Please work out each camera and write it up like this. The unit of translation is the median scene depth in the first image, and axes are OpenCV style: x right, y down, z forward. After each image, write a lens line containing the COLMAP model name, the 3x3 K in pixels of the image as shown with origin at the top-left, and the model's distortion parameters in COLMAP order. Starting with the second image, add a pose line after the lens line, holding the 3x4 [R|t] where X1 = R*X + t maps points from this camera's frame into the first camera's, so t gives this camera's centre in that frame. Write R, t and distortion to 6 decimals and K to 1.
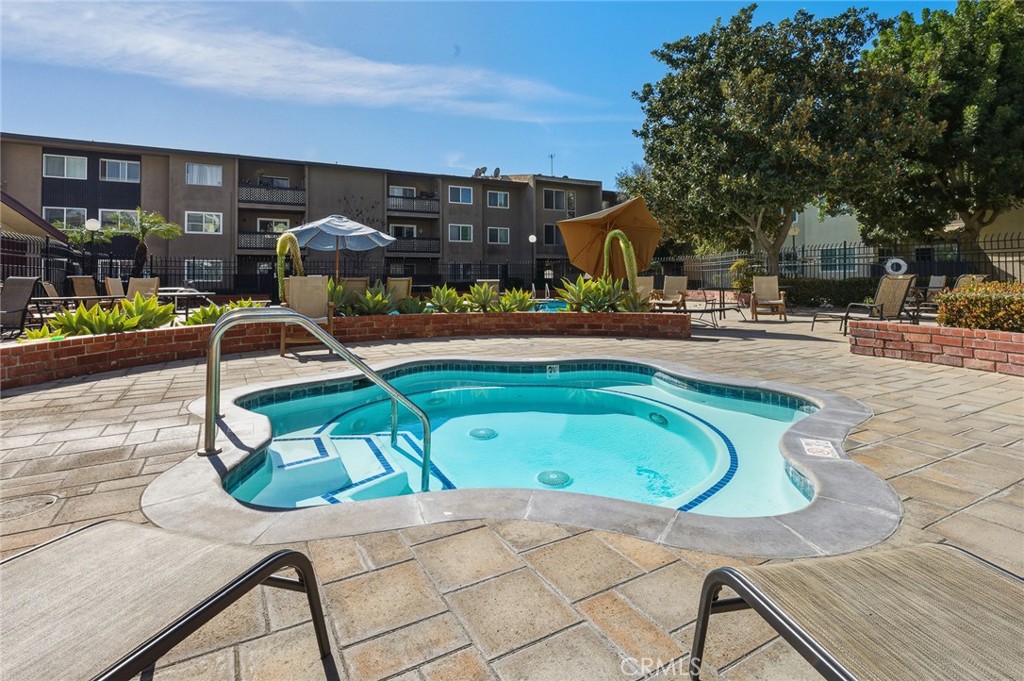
lens RADIAL K [[483.0, 0, 512.0], [0, 483.0, 340.5], [0, 0, 1]] dist [-0.002668, -0.000532]
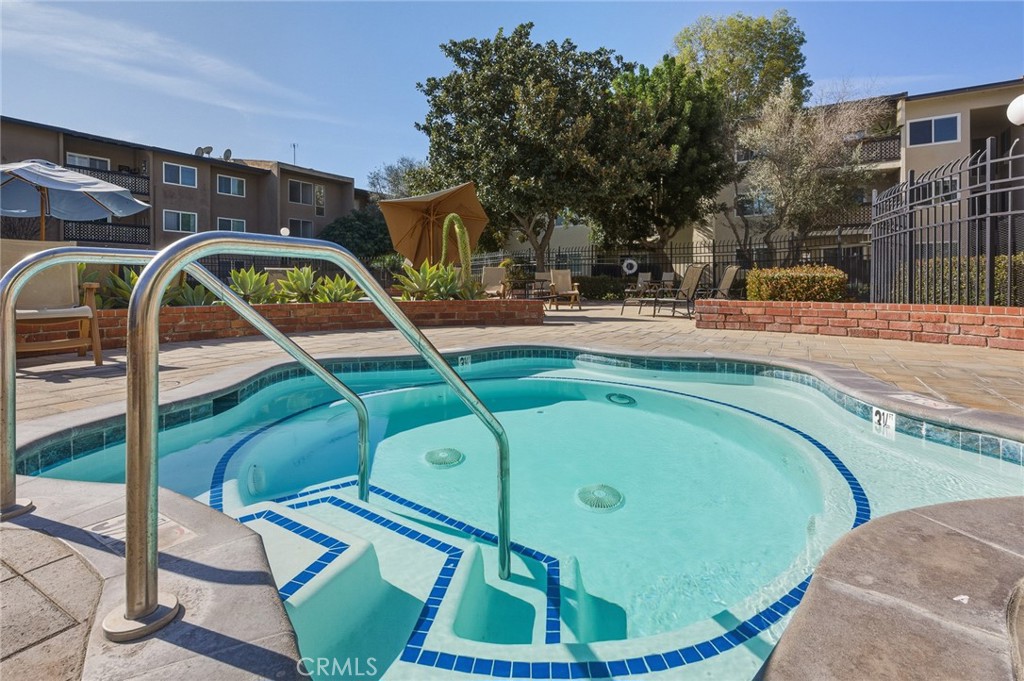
lens RADIAL K [[472.0, 0, 511.6], [0, 472.0, 334.8], [0, 0, 1]] dist [0.001159, -0.000204]
pose [[0.870954, -0.048063, 0.489008, -0.097751], [0.053904, 0.998544, 0.002137, 0.007063], [-0.488398, 0.024498, 0.872277, 0.100294]]
